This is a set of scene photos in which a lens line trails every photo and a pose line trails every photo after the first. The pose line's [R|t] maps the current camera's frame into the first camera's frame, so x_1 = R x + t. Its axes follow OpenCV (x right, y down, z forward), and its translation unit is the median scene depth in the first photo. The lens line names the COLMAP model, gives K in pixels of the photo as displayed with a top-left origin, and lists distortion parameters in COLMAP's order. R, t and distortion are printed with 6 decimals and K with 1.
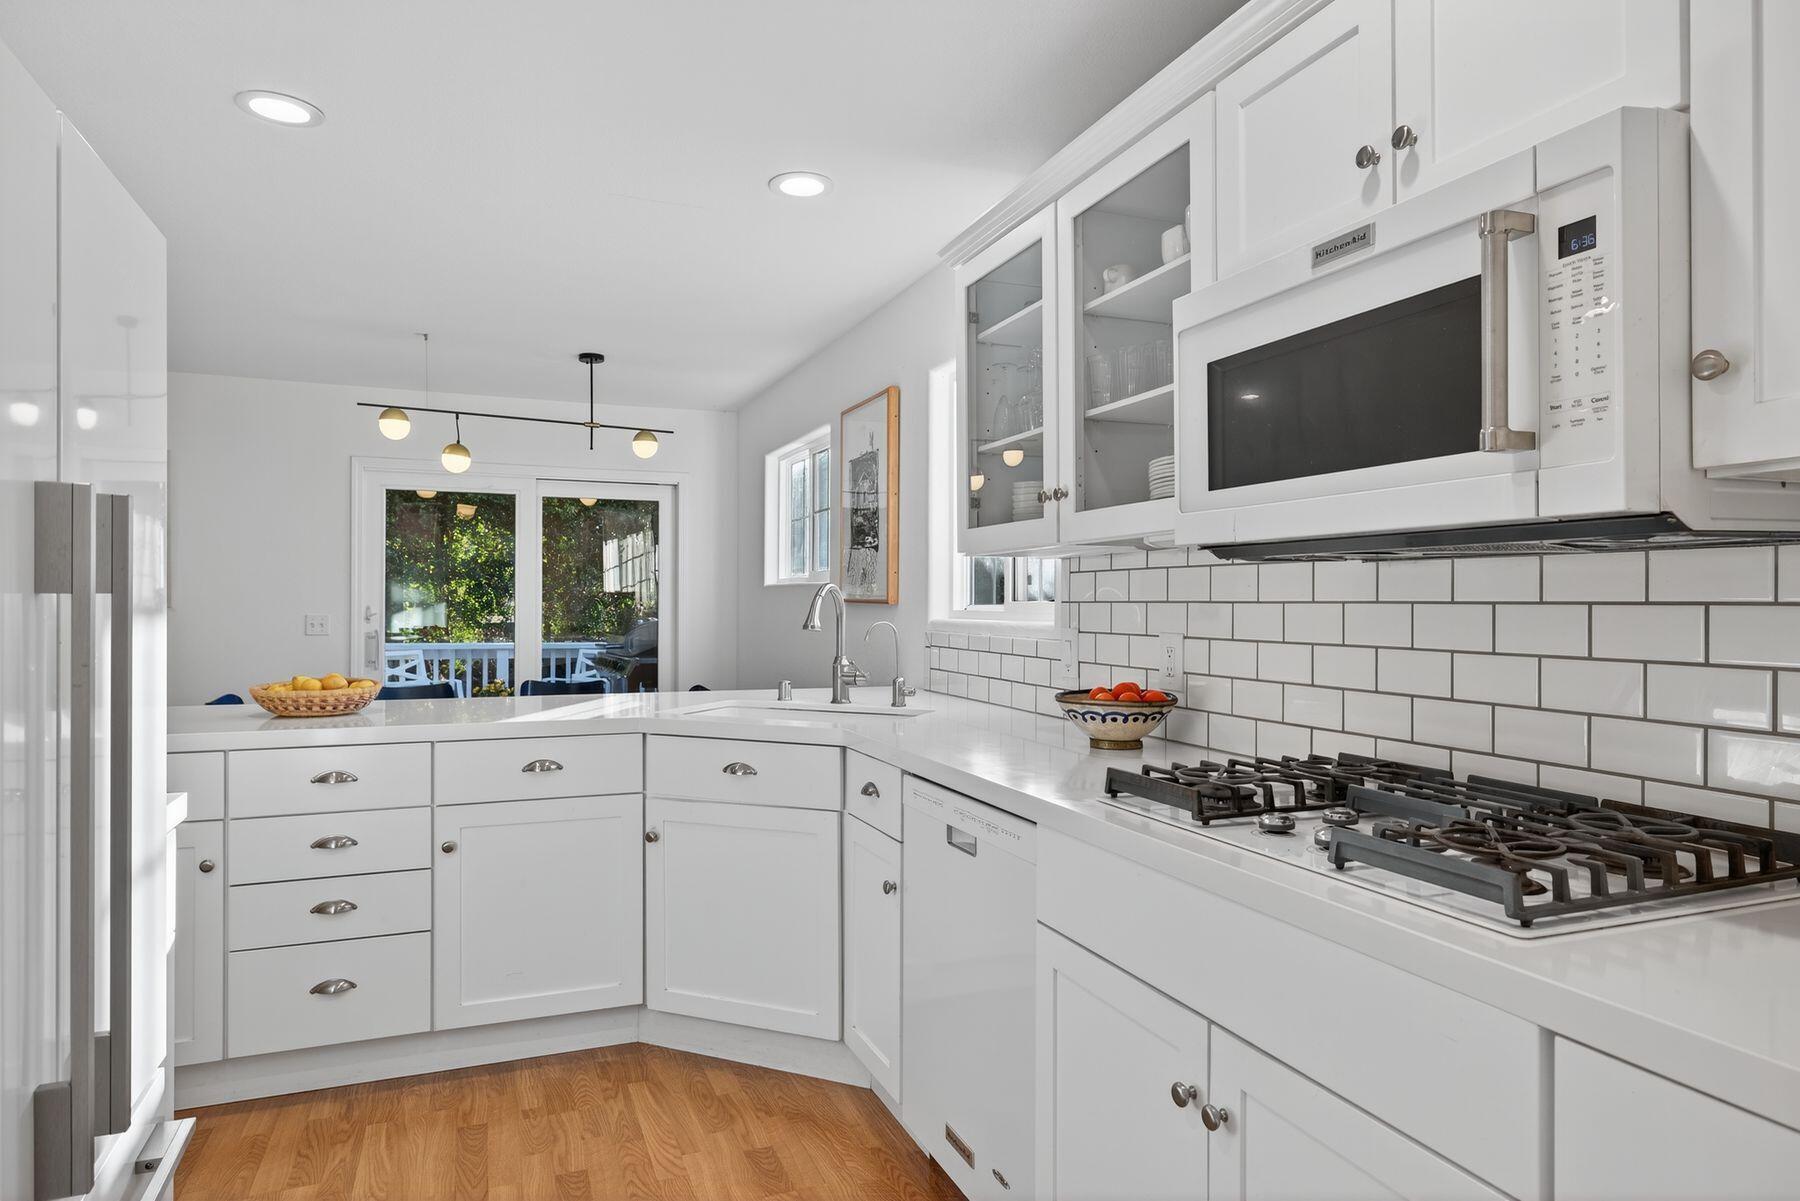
lens RADIAL K [[1047.7, 0, 900.0], [0, 1047.7, 600.5], [0, 0, 1]] dist [-0.002536, -0.000244]
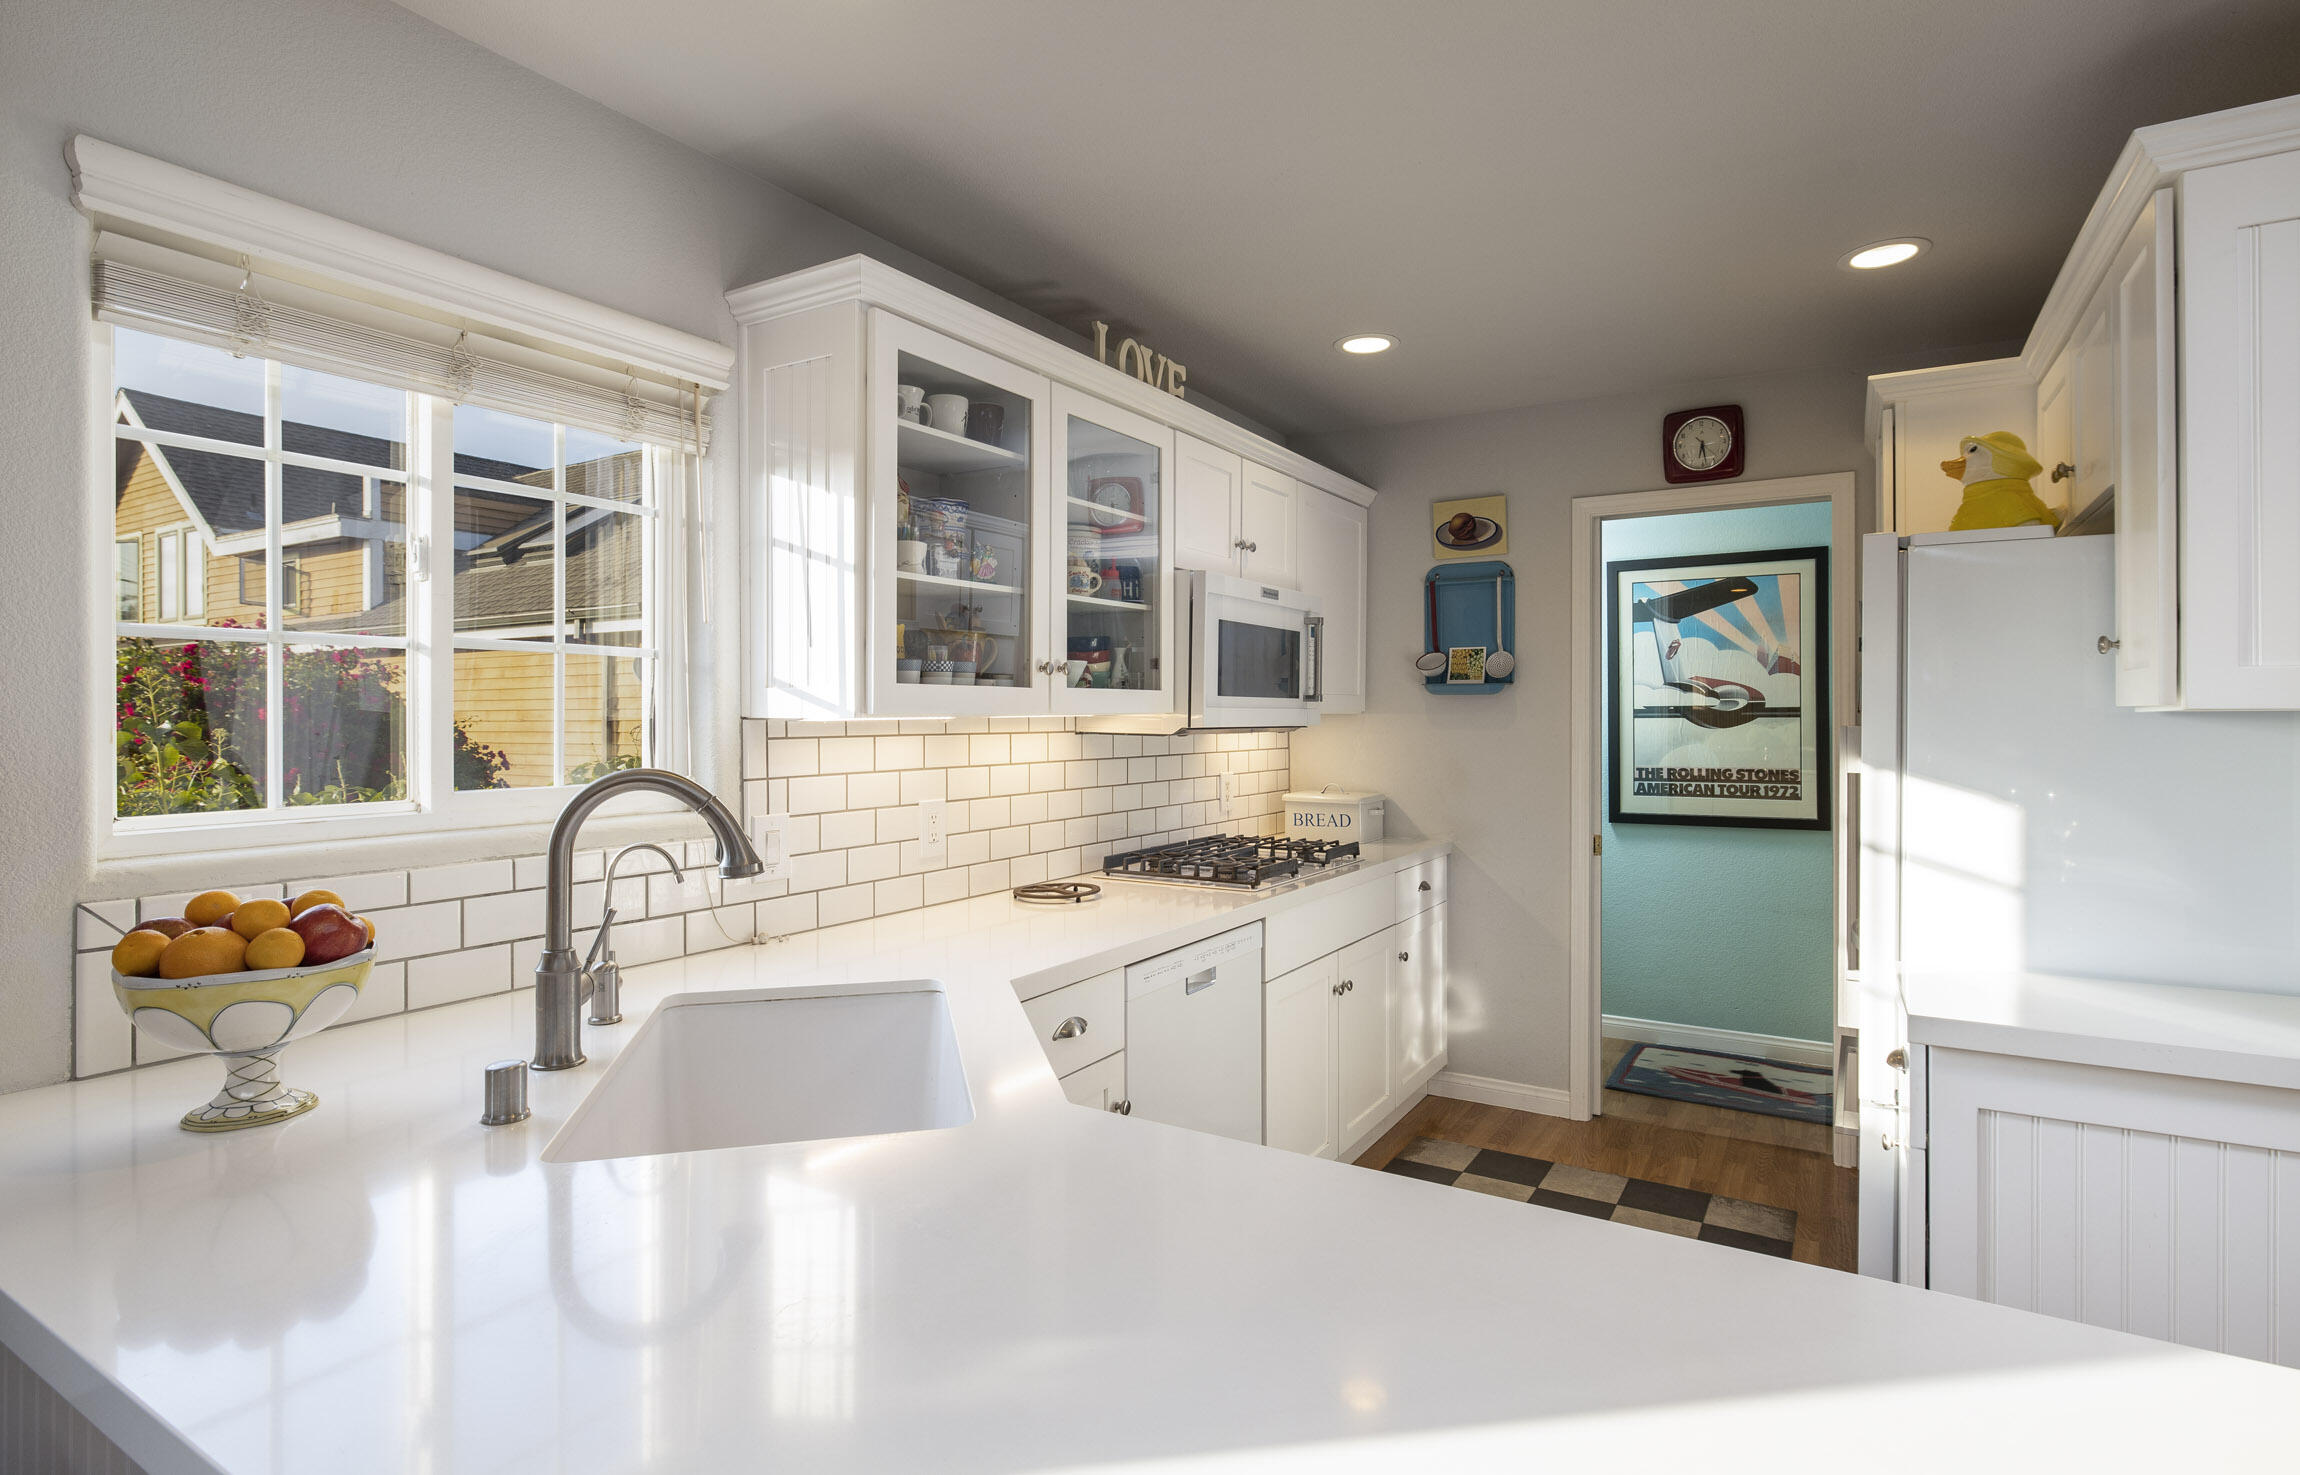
lens RADIAL K [[1126.5, 0, 1161.0], [0, 1126.5, 704.6], [0, 0, 1]] dist [0.020317, 0.000382]
pose [[-0.595237, 0.003464, 0.803543, -0.655366], [-0.003465, 0.999970, -0.006878, -0.047185], [-0.803543, -0.006879, -0.595207, 1.281883]]
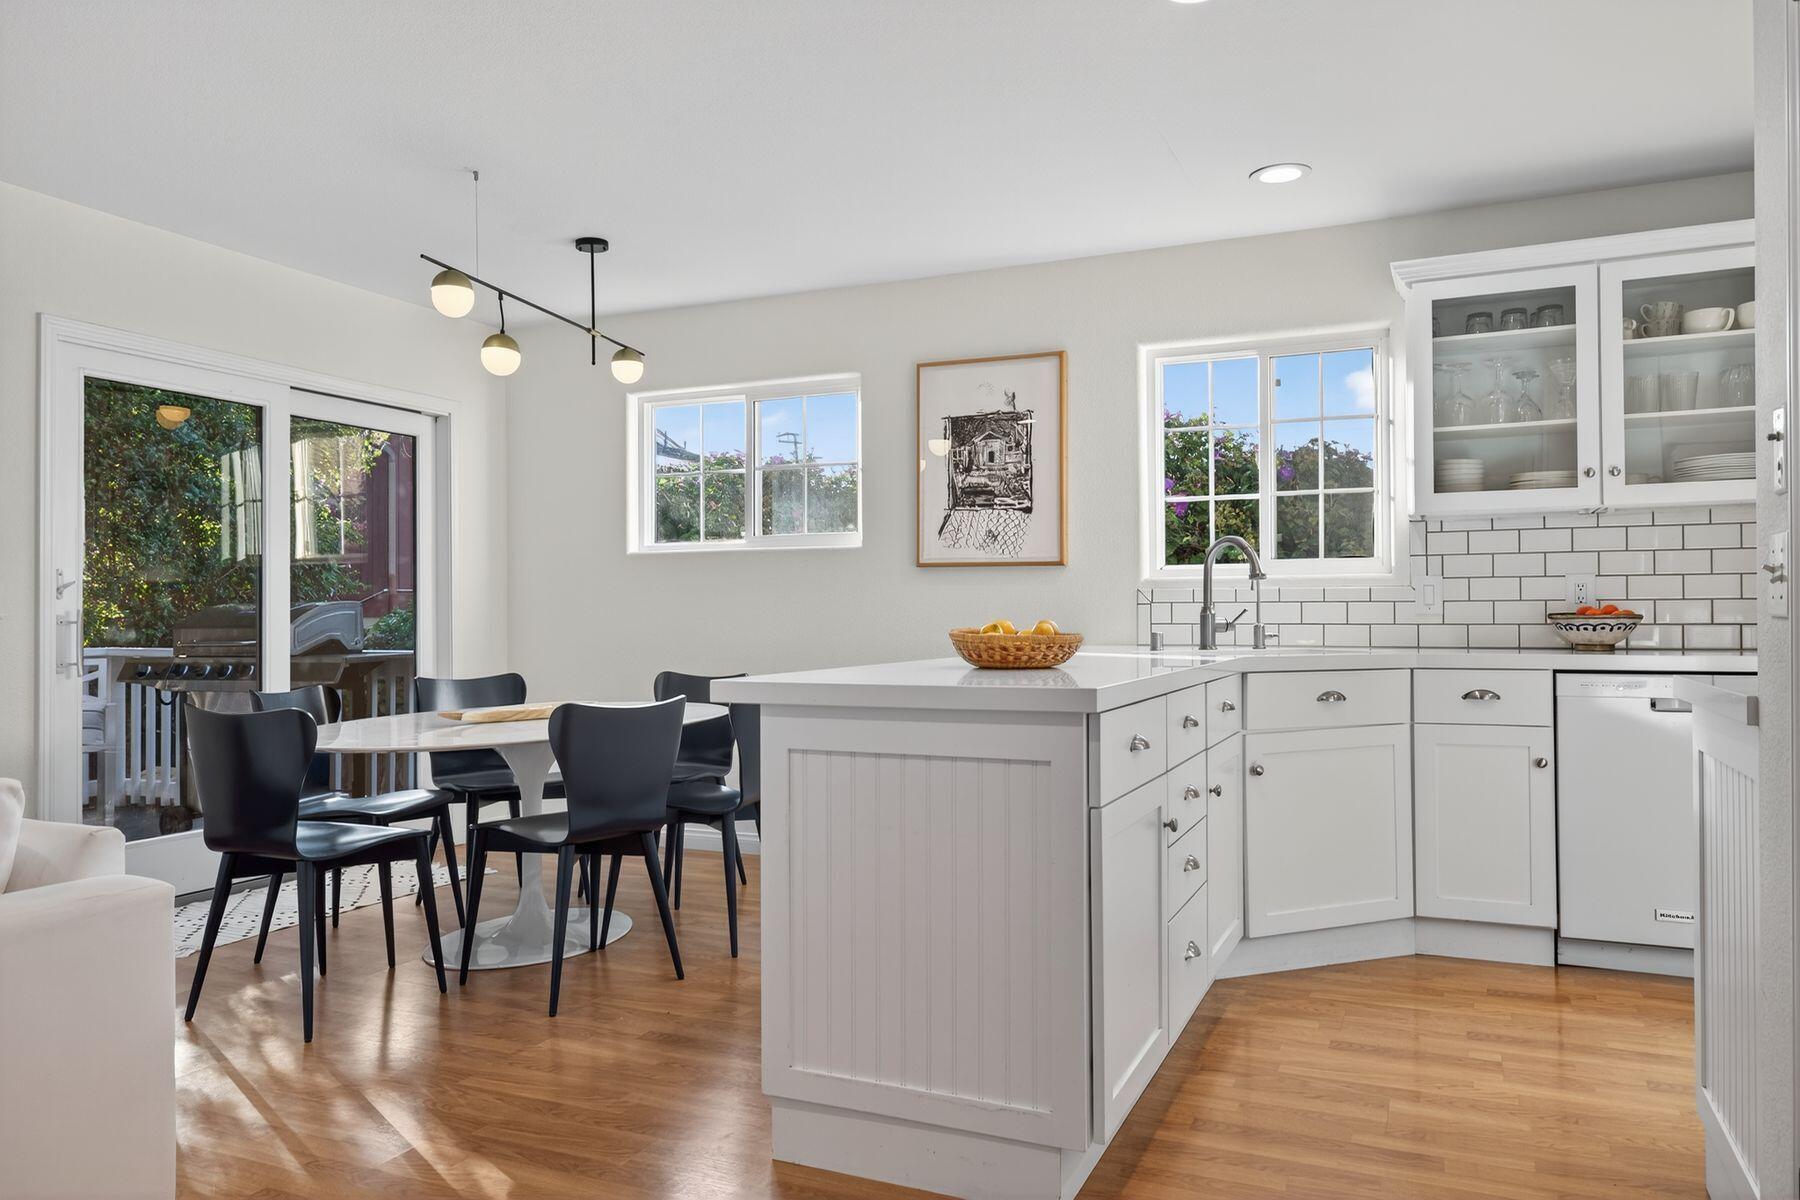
lens RADIAL K [[1219.4, 0, 900.0], [0, 1219.4, 600.0], [0, 0, 1]] dist [-0.000720, -0.003846]
pose [[0.724260, -0.000851, 0.689526, -1.365751], [0.006069, 0.999968, -0.005140, 0.061112], [-0.689500, 0.007908, 0.724242, 0.374245]]
